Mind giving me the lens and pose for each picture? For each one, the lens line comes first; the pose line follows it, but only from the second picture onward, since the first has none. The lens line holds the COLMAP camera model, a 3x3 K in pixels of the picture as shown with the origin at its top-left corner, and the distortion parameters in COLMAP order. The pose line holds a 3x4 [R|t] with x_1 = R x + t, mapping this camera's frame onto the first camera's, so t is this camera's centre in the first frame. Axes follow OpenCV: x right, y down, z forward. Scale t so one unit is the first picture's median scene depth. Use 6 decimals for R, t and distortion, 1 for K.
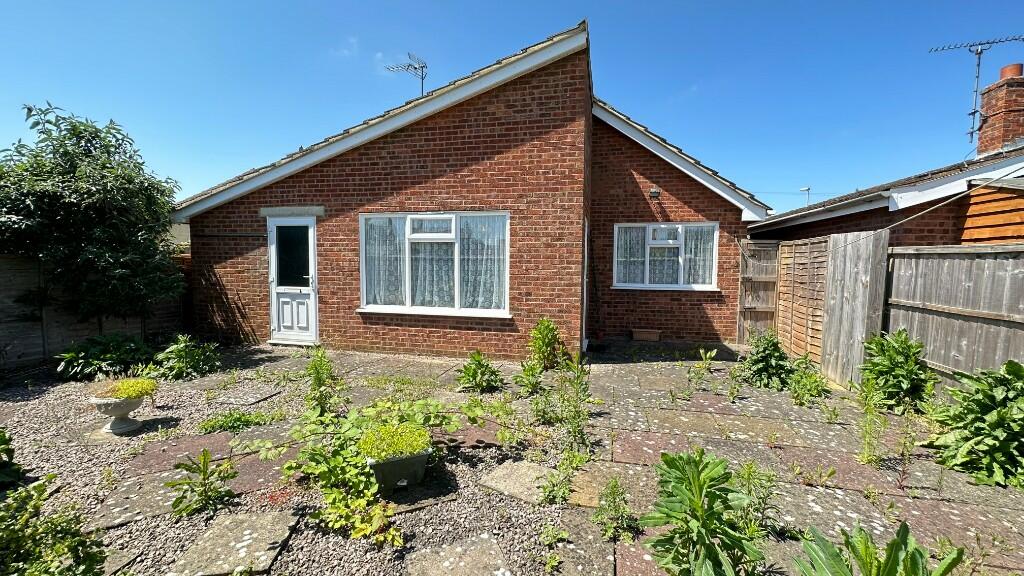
lens RADIAL K [[406.6, 0, 512.0], [0, 406.6, 288.0], [0, 0, 1]] dist [-0.003734, 0.000090]
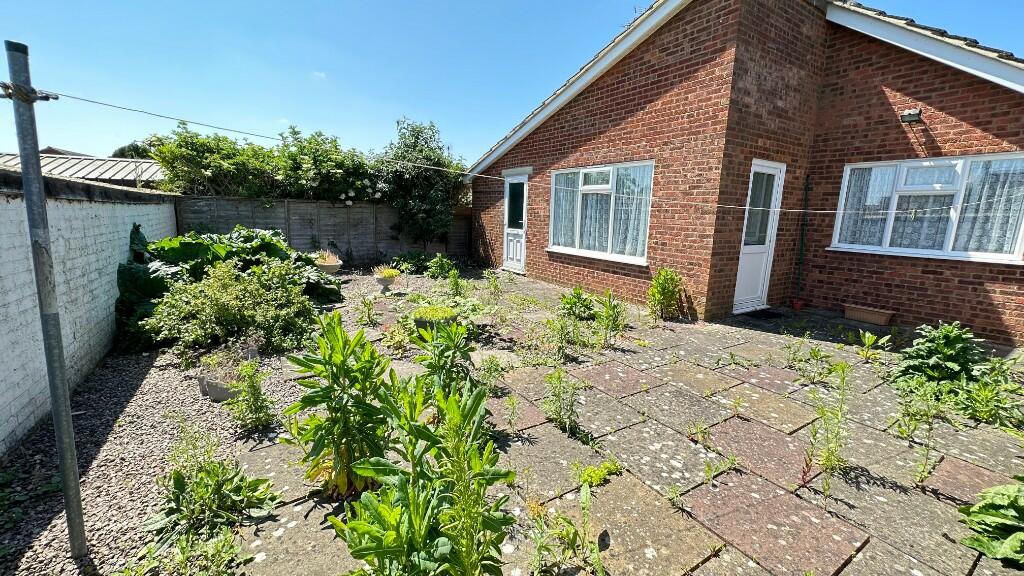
lens RADIAL K [[406.6, 0, 512.0], [0, 406.6, 288.0], [0, 0, 1]] dist [-0.003734, 0.000090]
pose [[0.715373, 0.140118, -0.684549, 0.434772], [-0.066296, 0.988879, 0.133129, 0.012962], [0.695590, -0.049854, 0.716707, 0.013529]]
